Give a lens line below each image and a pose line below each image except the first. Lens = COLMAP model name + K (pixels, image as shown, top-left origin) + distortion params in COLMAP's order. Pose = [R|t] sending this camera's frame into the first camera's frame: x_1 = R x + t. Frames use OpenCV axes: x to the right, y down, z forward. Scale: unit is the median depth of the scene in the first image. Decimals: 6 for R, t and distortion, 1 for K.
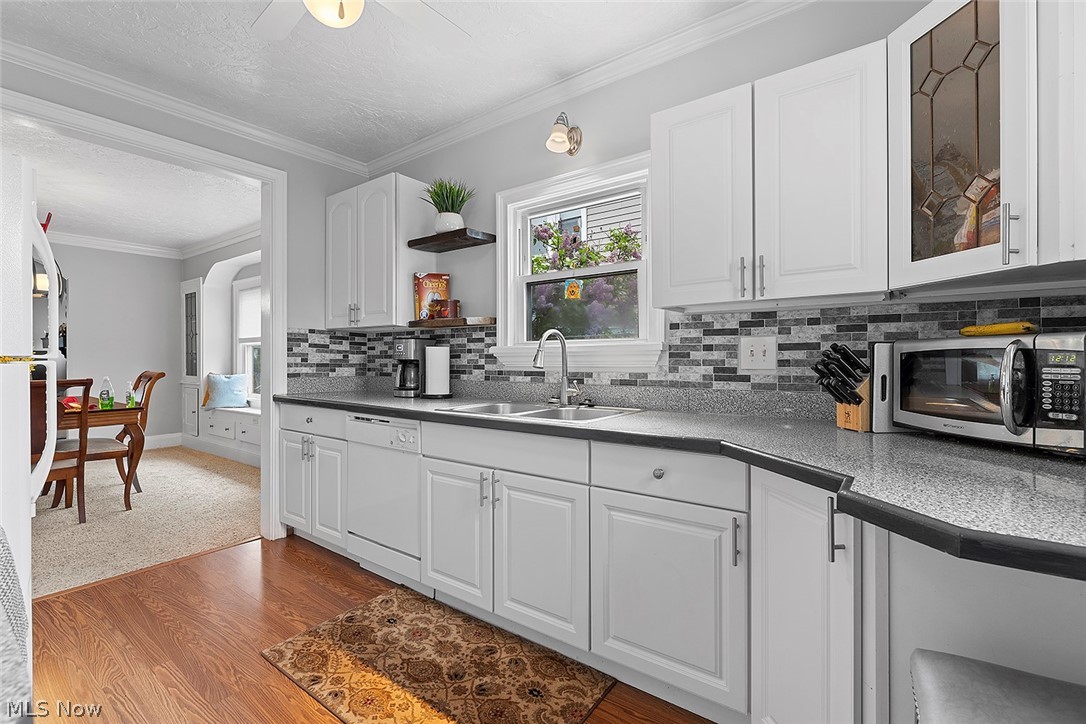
lens RADIAL K [[480.9, 0, 553.7], [0, 480.9, 363.8], [0, 0, 1]] dist [-0.000742, -0.001567]
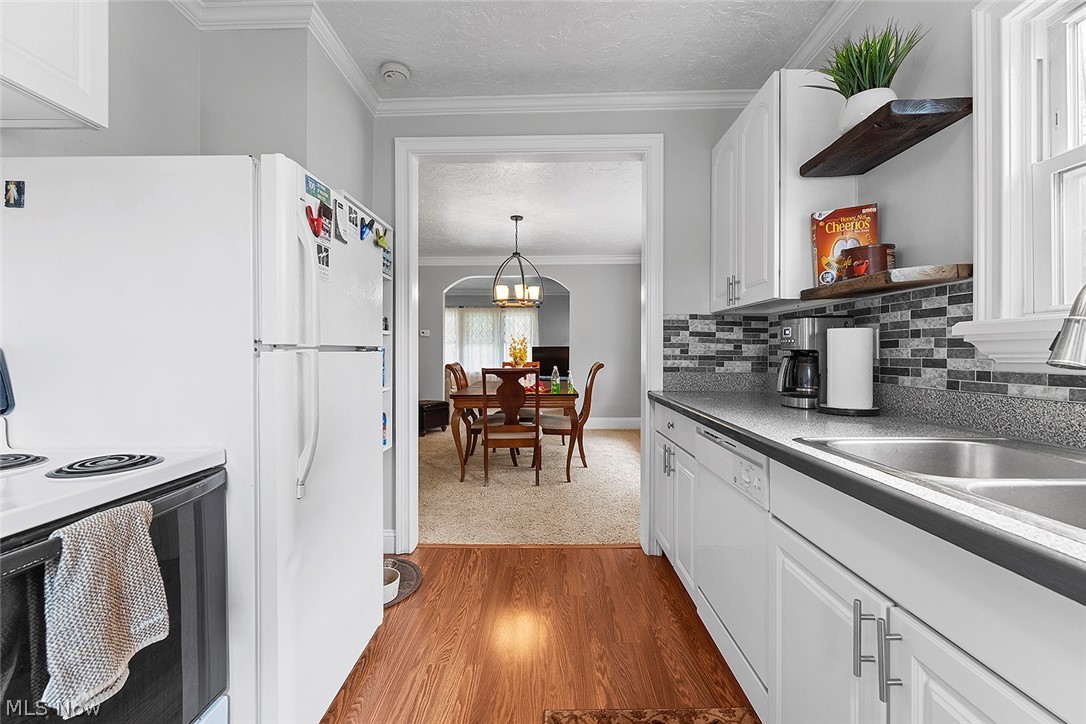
lens RADIAL K [[480.9, 0, 539.5], [0, 480.9, 355.9], [0, 0, 1]] dist [-0.000742, -0.001567]
pose [[0.566930, 0.003704, -0.823757, 0.034220], [-0.006608, 0.999978, -0.000052, 0.001677], [0.823739, 0.005472, 0.566943, 0.362831]]
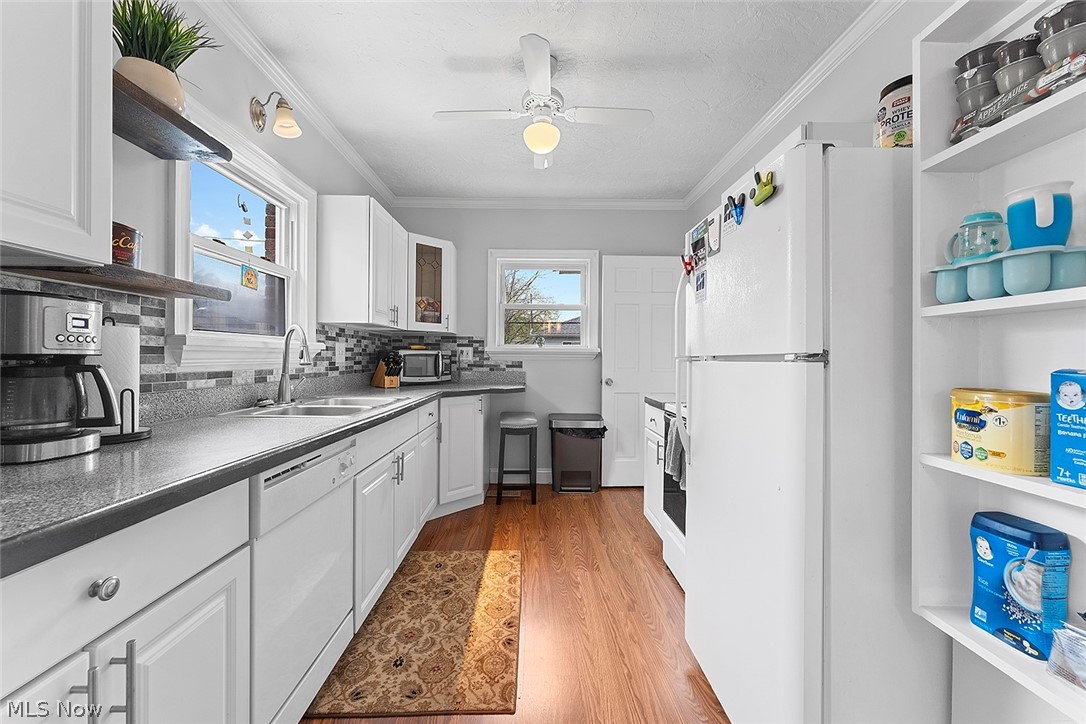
lens RADIAL K [[433.5, 0, 533.2], [0, 433.5, 358.1], [0, 0, 1]] dist [-0.002102, 0.000218]
pose [[-0.584666, -0.003344, 0.811267, -0.844815], [0.001655, 0.999985, 0.005314, -0.007773], [-0.811273, 0.004450, -0.584651, 0.962896]]
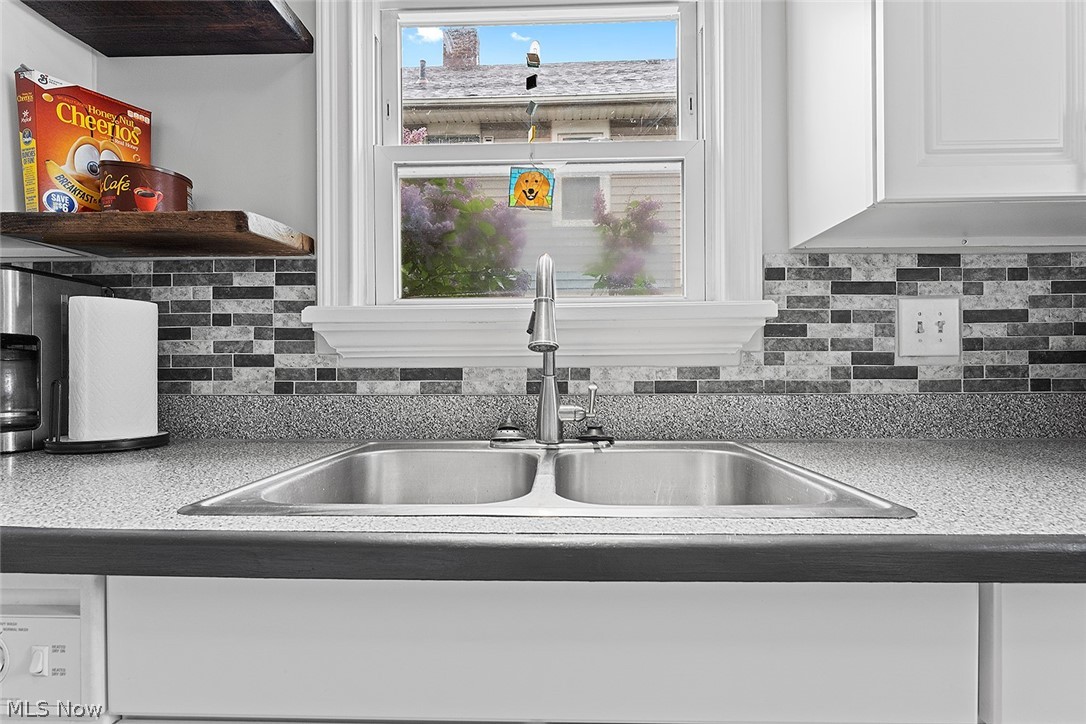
lens RADIAL K [[480.9, 0, 554.8], [0, 480.9, 375.9], [0, 0, 1]] dist [-0.000742, -0.001567]
pose [[0.828442, -0.004331, 0.560058, -0.181765], [0.008470, 0.999953, -0.004796, 0.024531], [-0.560011, 0.008717, 0.828440, 0.563881]]
